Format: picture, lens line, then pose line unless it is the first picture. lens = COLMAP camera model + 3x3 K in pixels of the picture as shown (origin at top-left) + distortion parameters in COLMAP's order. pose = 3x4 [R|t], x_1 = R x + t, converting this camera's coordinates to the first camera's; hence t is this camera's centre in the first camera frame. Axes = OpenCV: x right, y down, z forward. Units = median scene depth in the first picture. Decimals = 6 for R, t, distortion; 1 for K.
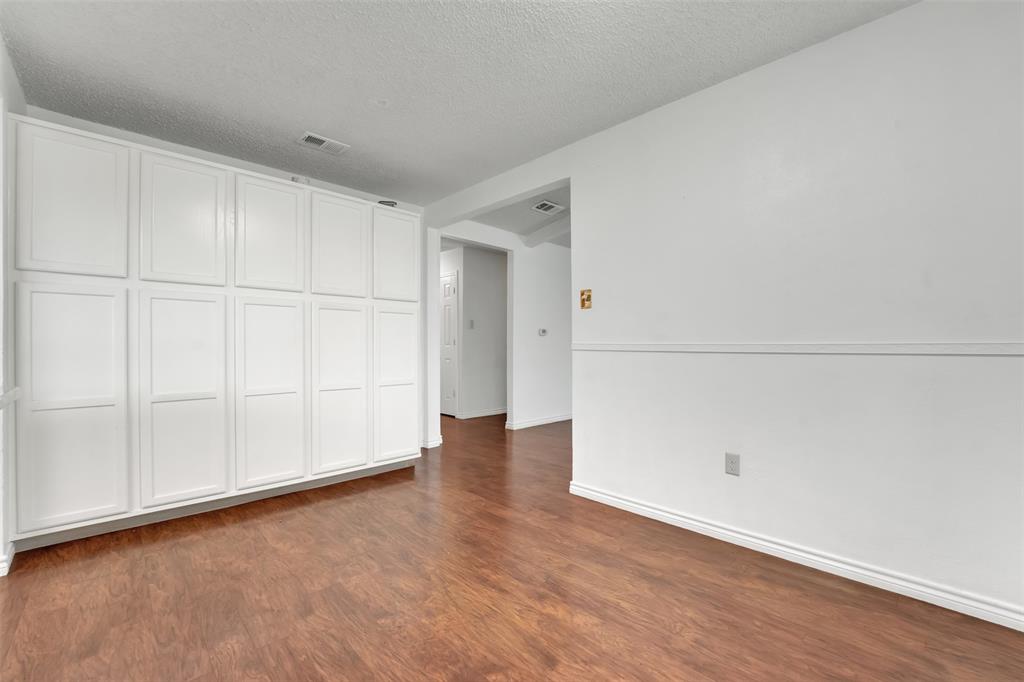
lens RADIAL K [[429.8, 0, 510.3], [0, 429.8, 345.5], [0, 0, 1]] dist [-0.014902, 0.000593]
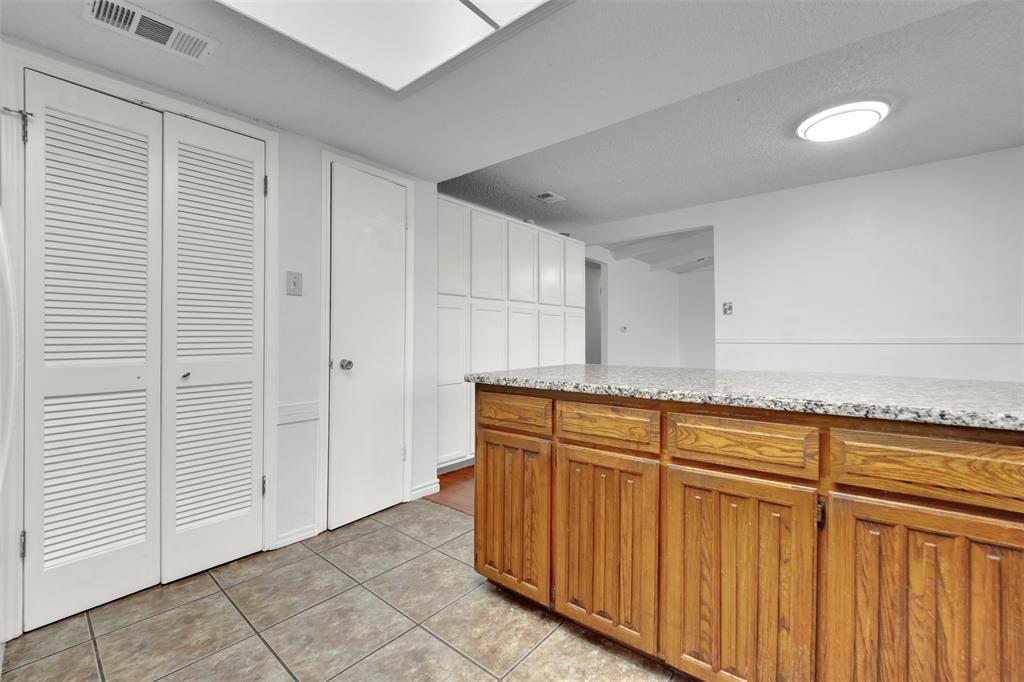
lens RADIAL K [[429.8, 0, 511.6], [0, 429.8, 337.6], [0, 0, 1]] dist [-0.014902, 0.000593]
pose [[0.995418, -0.003305, 0.095559, -0.977699], [0.003582, 0.999990, -0.002728, -0.009162], [-0.095549, 0.003058, 0.995420, -0.548766]]
